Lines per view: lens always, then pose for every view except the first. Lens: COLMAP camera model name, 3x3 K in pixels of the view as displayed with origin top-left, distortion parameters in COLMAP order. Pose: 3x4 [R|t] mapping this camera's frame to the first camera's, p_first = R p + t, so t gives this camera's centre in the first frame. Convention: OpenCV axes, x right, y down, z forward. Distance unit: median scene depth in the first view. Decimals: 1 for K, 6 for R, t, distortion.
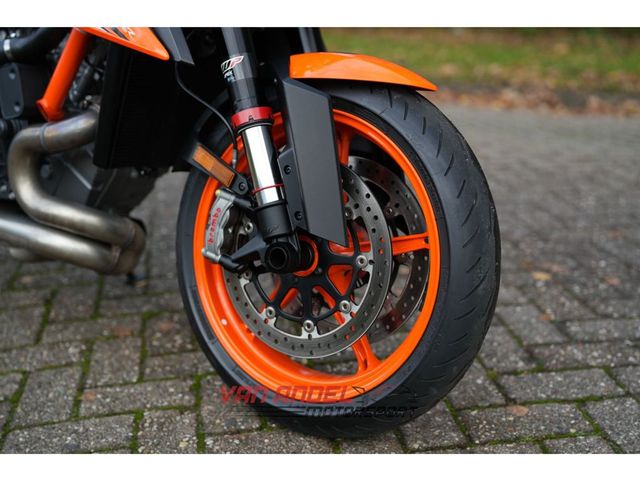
lens RADIAL K [[879.0, 0, 324.6], [0, 879.0, 236.9], [0, 0, 1]] dist [0.073958, 0.000000]
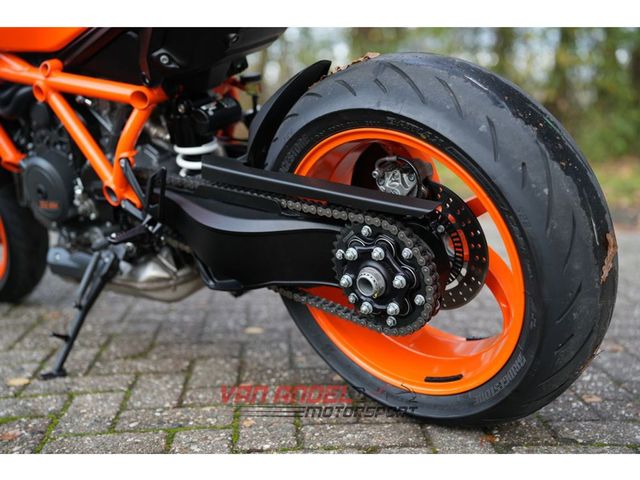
lens RADIAL K [[879.0, 0, 320.7], [0, 879.0, 228.1], [0, 0, 1]] dist [0.073958, 0.000000]
pose [[0.994499, 0.017169, -0.103332, 0.215418], [-0.033434, 0.986906, -0.157792, 0.042328], [0.099270, 0.160379, 0.982051, 0.228850]]
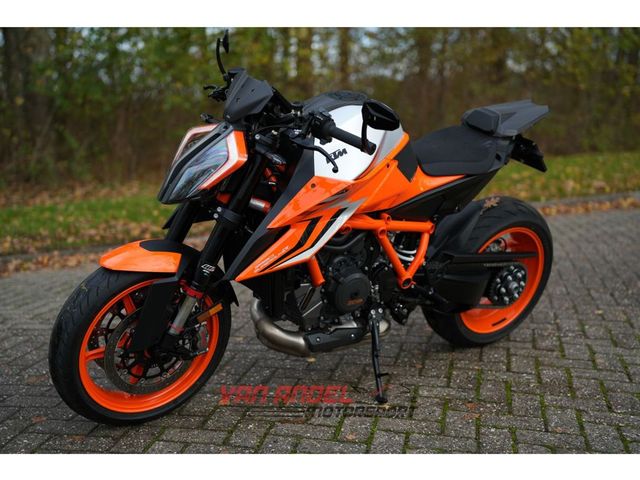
lens RADIAL K [[879.0, 0, 317.7], [0, 879.0, 240.1], [0, 0, 1]] dist [0.073958, 0.000000]
pose [[0.328262, -0.143566, 0.933613, -2.016919], [0.280067, 0.958731, 0.048956, -0.401209], [-0.902112, 0.245403, 0.354923, 0.721490]]
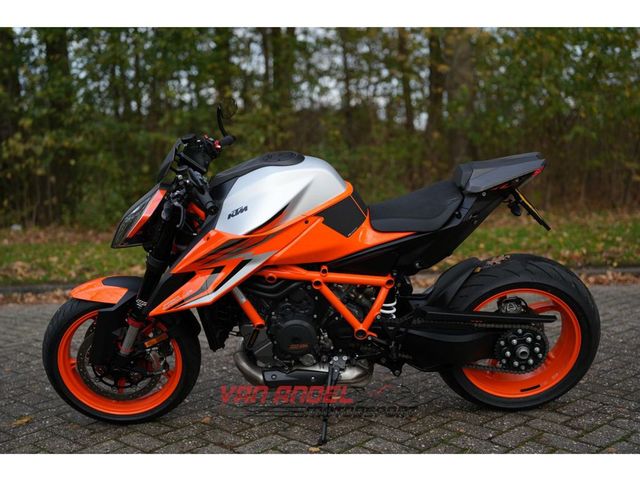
lens RADIAL K [[879.0, 0, 320.1], [0, 879.0, 242.8], [0, 0, 1]] dist [0.073958, 0.000000]
pose [[0.804496, -0.093474, 0.586557, -1.381640], [0.200522, 0.972302, -0.120082, -0.140199], [-0.559086, 0.214223, 0.800957, -0.340889]]
